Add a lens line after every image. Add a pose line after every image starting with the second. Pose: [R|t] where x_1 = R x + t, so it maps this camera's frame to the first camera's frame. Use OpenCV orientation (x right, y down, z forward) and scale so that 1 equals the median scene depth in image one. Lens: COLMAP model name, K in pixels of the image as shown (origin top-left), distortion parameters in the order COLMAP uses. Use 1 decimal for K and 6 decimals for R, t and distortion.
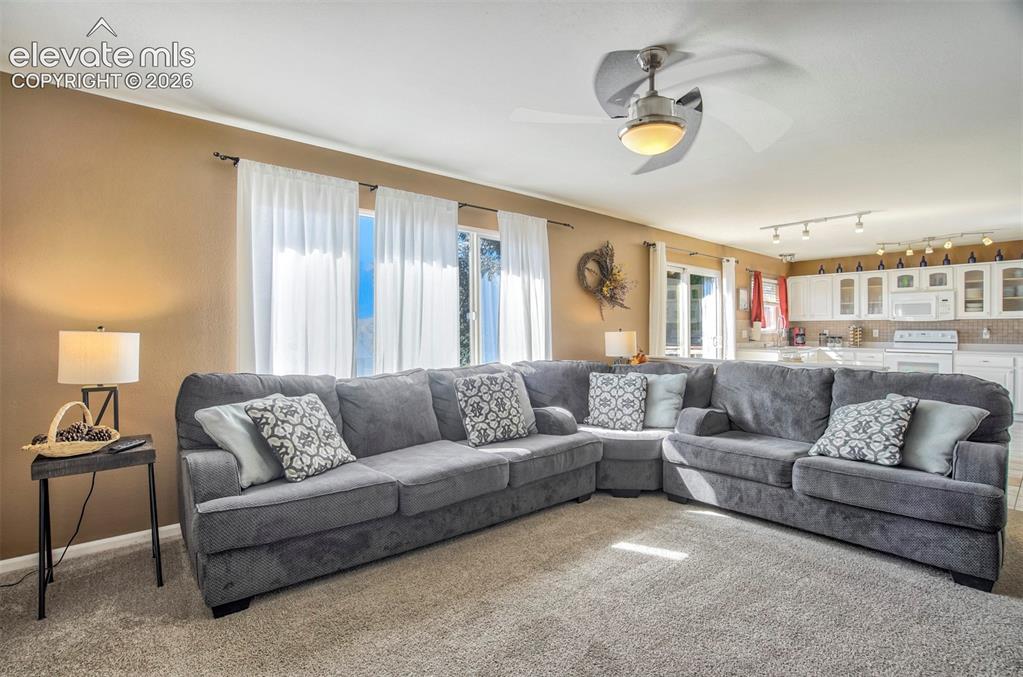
lens RADIAL K [[448.0, 0, 552.7], [0, 448.0, 332.4], [0, 0, 1]] dist [0.002040, 0.000642]
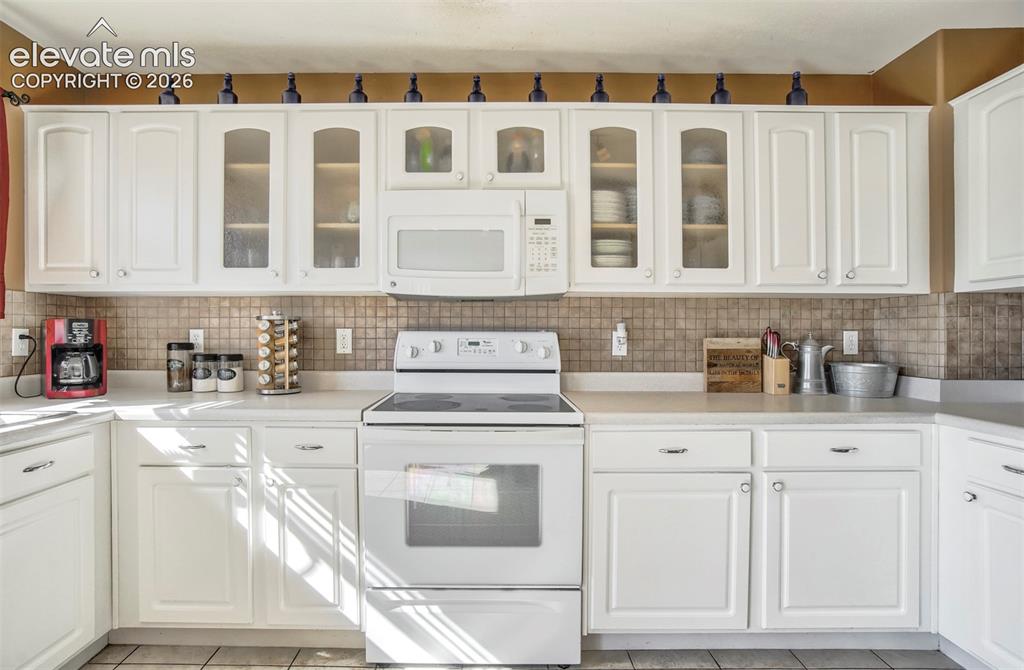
lens RADIAL K [[498.4, 0, 484.9], [0, 498.4, 333.1], [0, 0, 1]] dist [-0.055578, 0.029093]
pose [[0.681069, 0.000515, 0.732219, 0.597210], [0.002520, 0.999992, -0.003047, -0.002301], [-0.732215, 0.003921, 0.681063, 0.780325]]
